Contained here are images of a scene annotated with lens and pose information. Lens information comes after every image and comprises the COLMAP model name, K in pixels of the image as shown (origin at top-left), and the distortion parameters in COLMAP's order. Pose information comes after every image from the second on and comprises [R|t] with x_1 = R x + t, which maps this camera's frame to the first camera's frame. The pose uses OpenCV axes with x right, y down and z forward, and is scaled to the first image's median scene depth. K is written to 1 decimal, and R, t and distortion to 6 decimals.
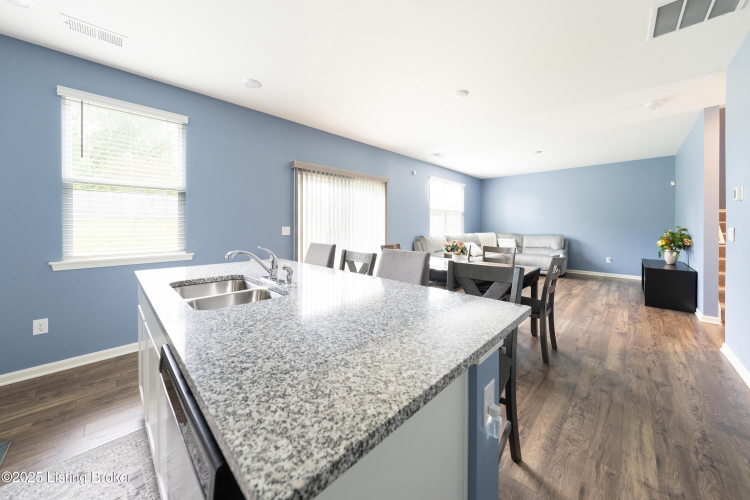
lens RADIAL K [[264.1, 0, 376.0], [0, 264.1, 232.2], [0, 0, 1]] dist [-0.000990, -0.000150]
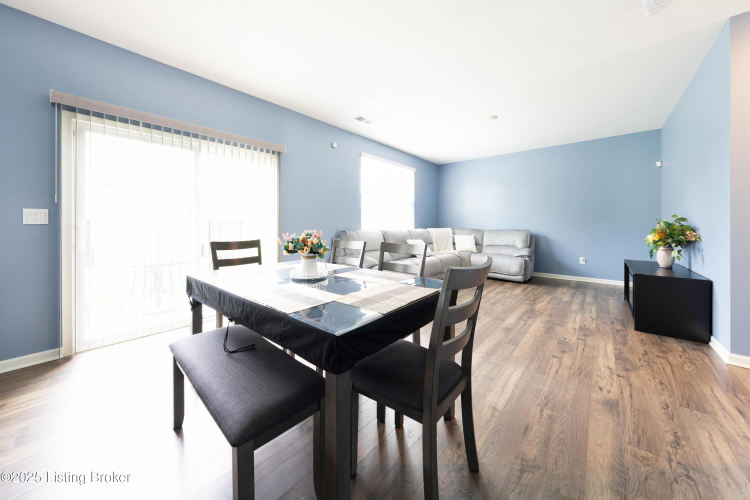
lens RADIAL K [[268.7, 0, 376.0], [0, 268.7, 229.3], [0, 0, 1]] dist [0.000656, 0.000196]
pose [[0.997496, -0.000088, 0.070720, 0.243012], [0.000668, 0.999966, -0.008181, 0.019698], [-0.070717, 0.008208, 0.997463, 0.281240]]
